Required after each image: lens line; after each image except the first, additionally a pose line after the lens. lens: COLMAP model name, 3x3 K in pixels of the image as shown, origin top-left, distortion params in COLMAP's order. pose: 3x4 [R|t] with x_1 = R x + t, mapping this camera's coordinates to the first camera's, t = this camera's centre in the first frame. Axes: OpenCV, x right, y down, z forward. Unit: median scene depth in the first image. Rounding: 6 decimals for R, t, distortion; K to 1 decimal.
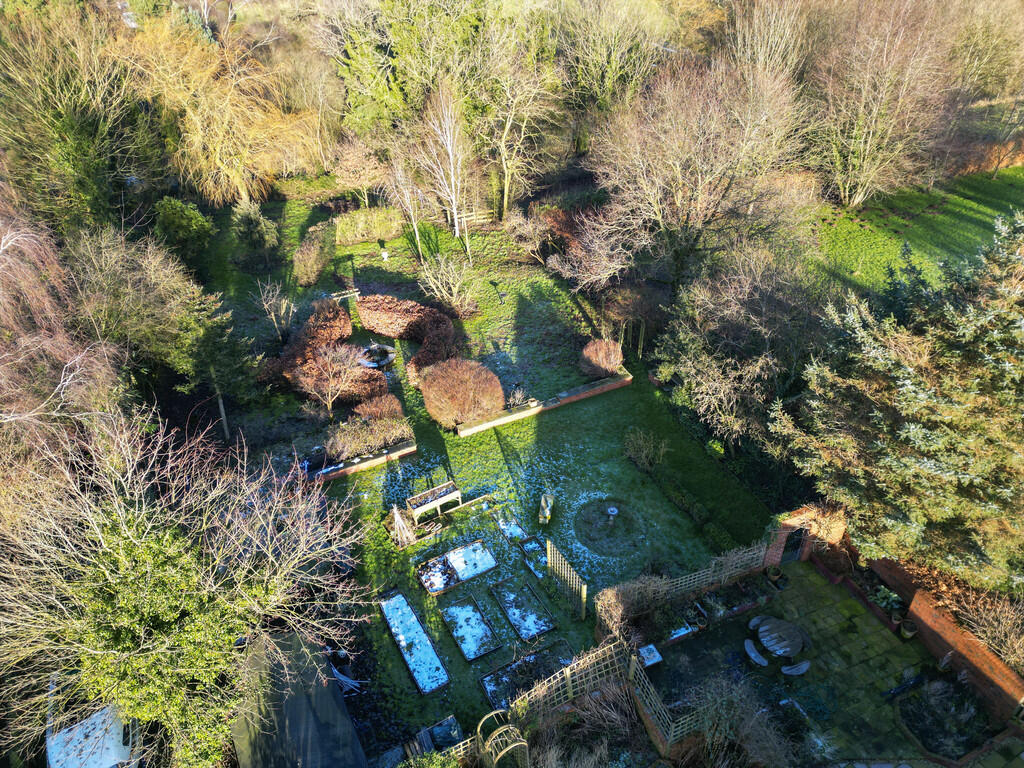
lens RADIAL K [[714.0, 0, 518.5], [0, 714.0, 388.8], [0, 0, 1]] dist [0.082853, -0.055385]
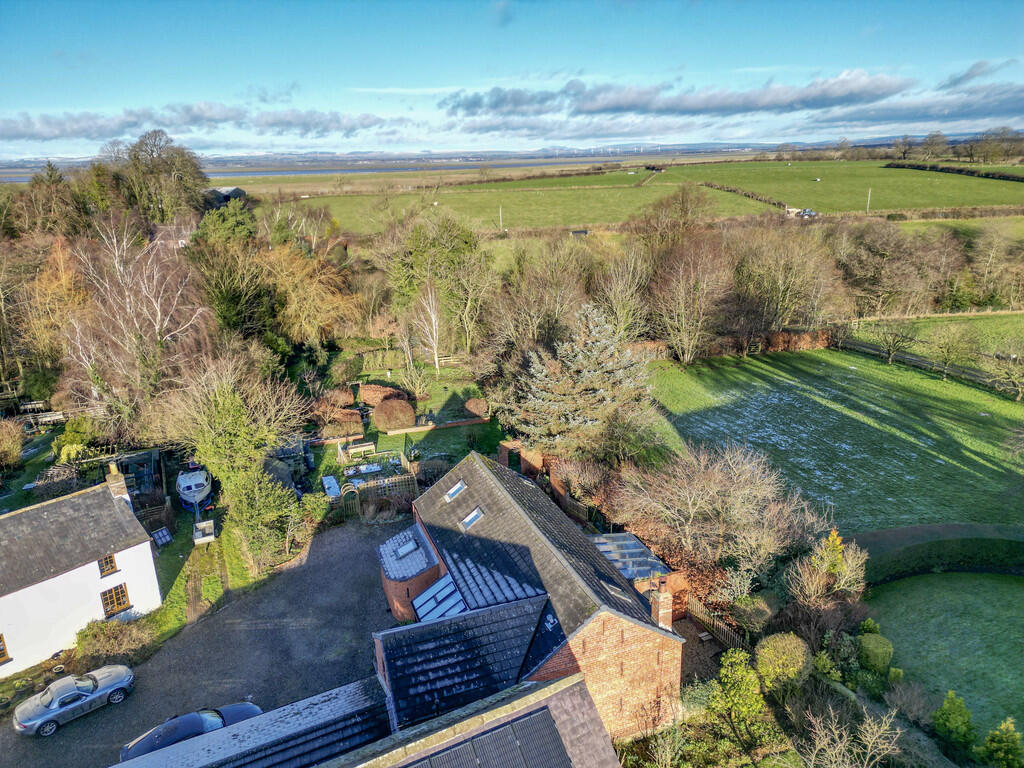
lens RADIAL K [[714.0, 0, 509.5], [0, 714.0, 377.0], [0, 0, 1]] dist [0.082853, -0.055385]
pose [[0.990510, 0.041353, -0.131071, 0.324797], [-0.080275, 0.948157, -0.307495, 0.321997], [0.111560, 0.315099, 0.942479, -0.545463]]
